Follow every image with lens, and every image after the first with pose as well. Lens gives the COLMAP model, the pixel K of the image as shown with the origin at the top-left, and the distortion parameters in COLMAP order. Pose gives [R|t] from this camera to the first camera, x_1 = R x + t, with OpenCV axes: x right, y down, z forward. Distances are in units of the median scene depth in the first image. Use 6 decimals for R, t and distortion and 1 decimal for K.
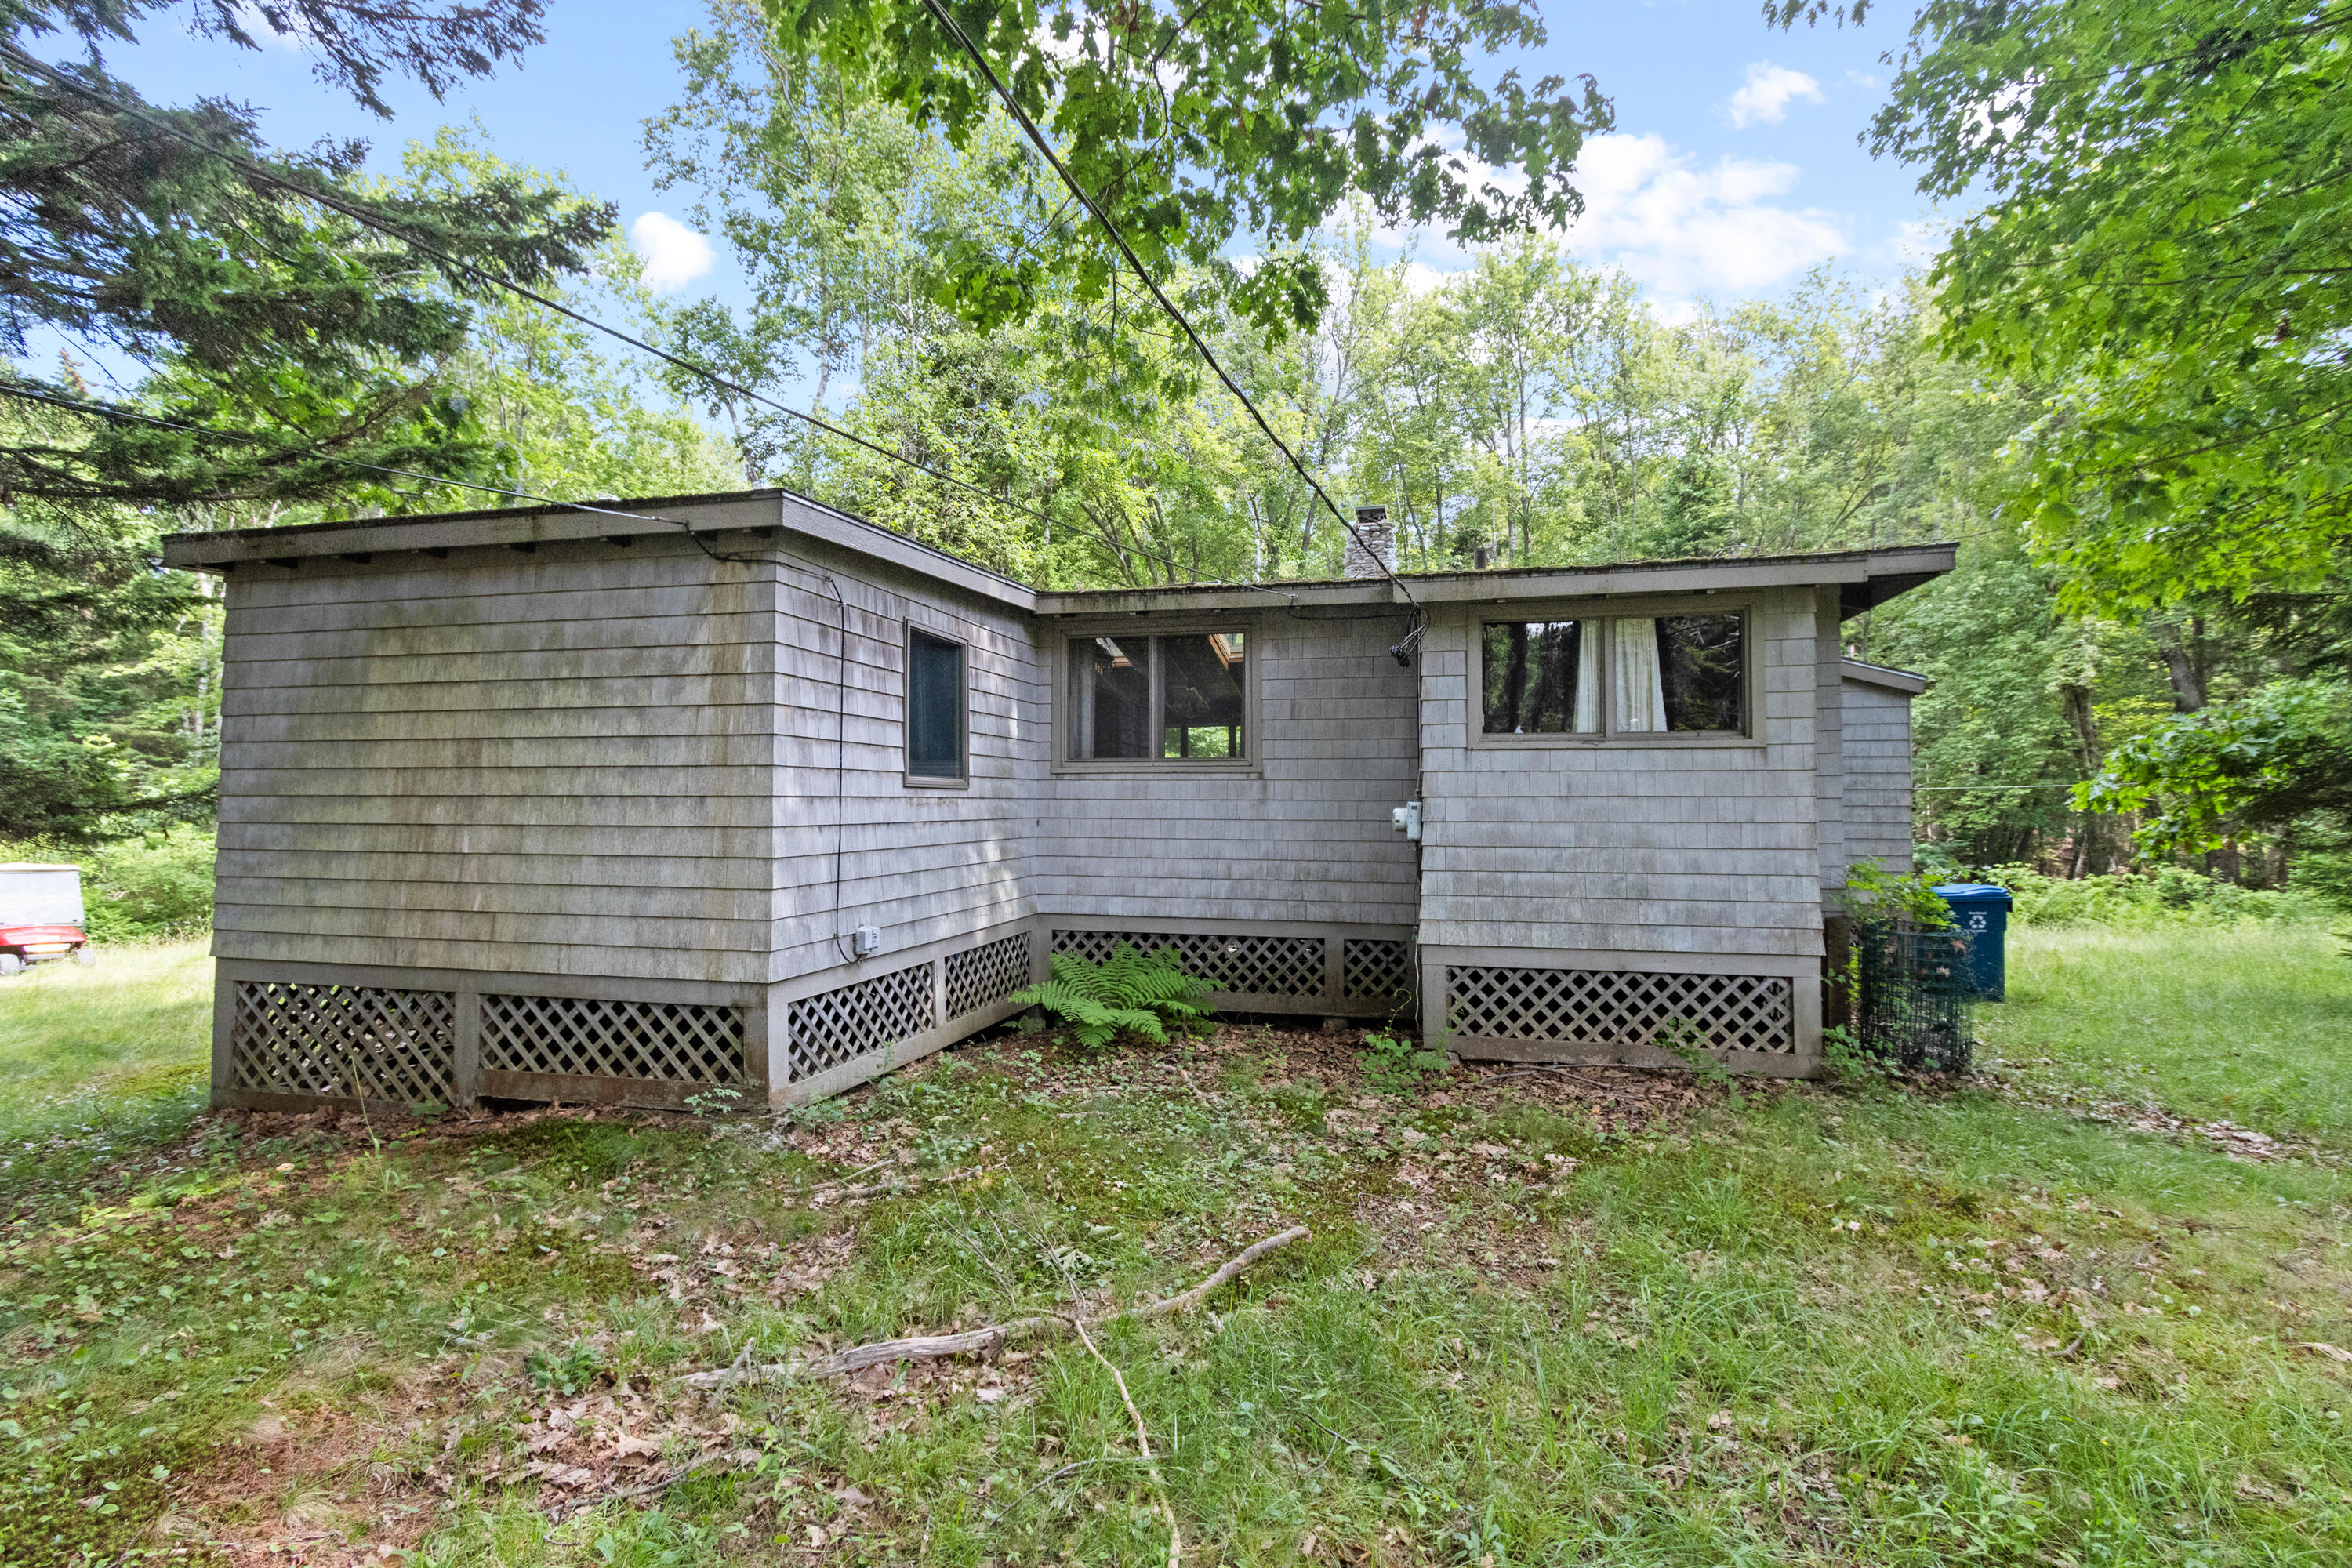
lens RADIAL K [[1092.9, 0, 1176.0], [0, 1092.9, 784.0], [0, 0, 1]] dist [0.017067, 0.000294]
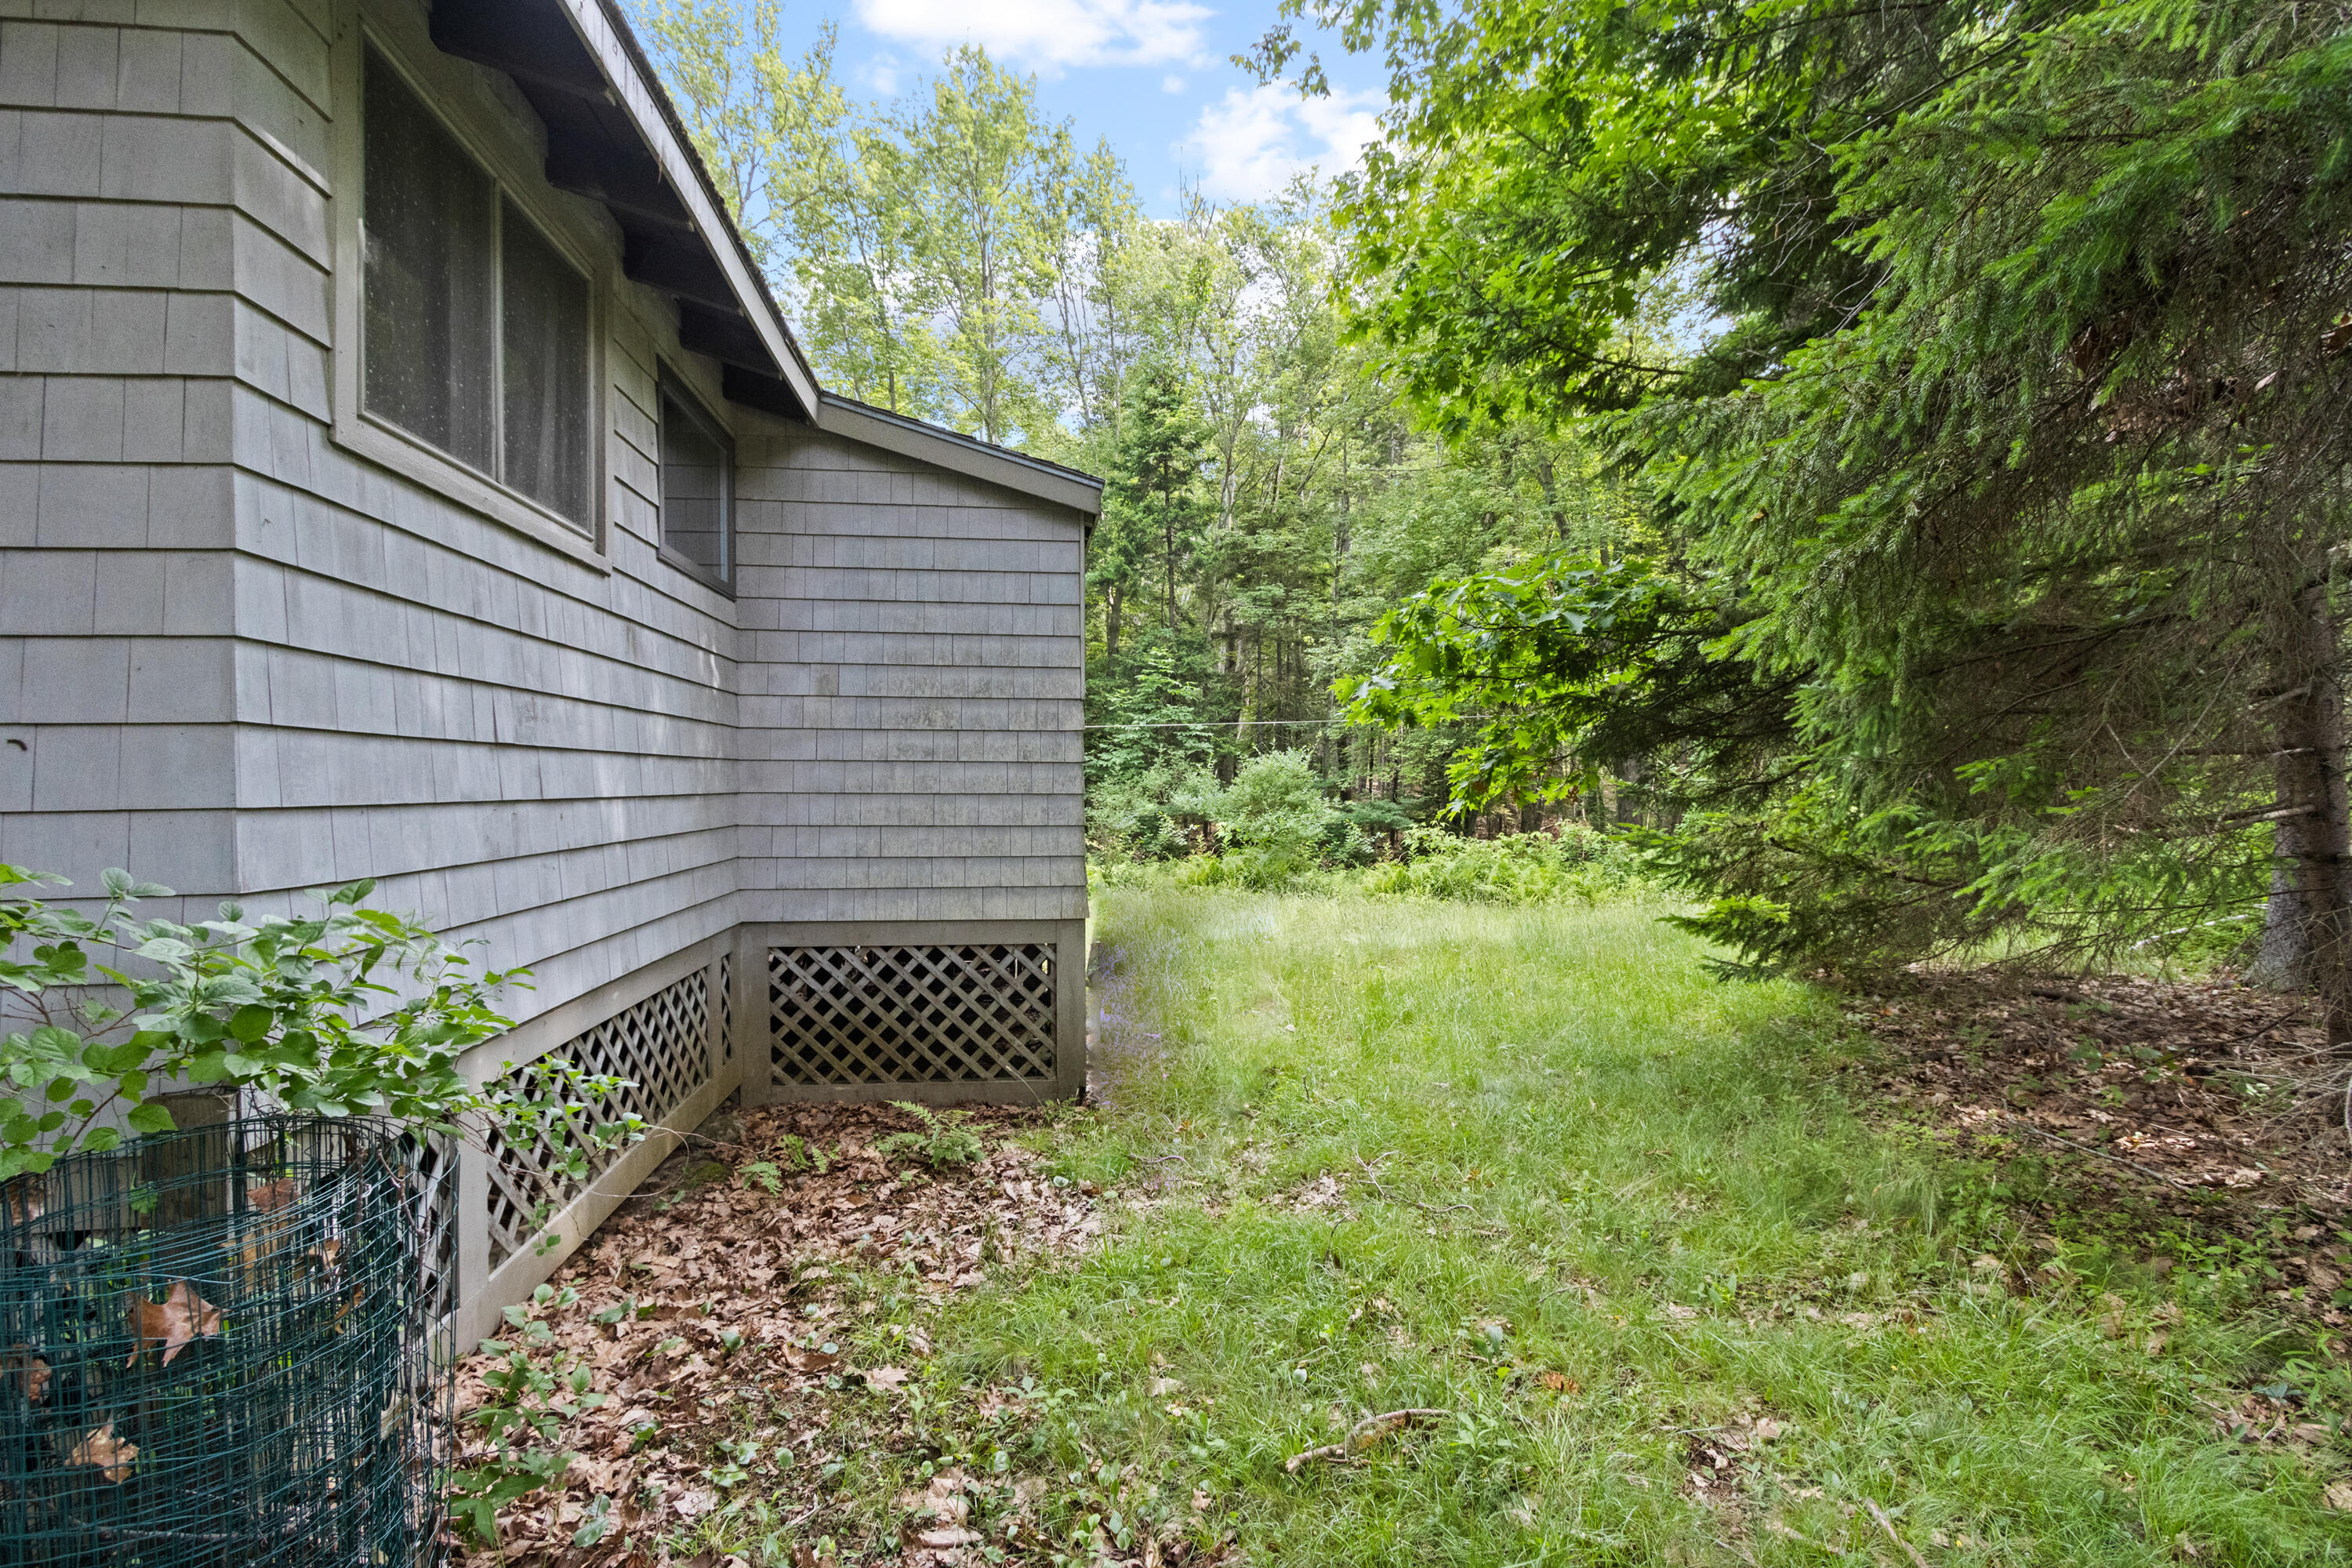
lens RADIAL K [[1092.9, 0, 1176.0], [0, 1092.9, 784.0], [0, 0, 1]] dist [0.017067, 0.000294]
pose [[0.938549, -0.005551, 0.345101, 0.271077], [-0.007195, 0.999339, 0.035642, 0.011997], [-0.345070, -0.035935, 0.937889, 0.258152]]
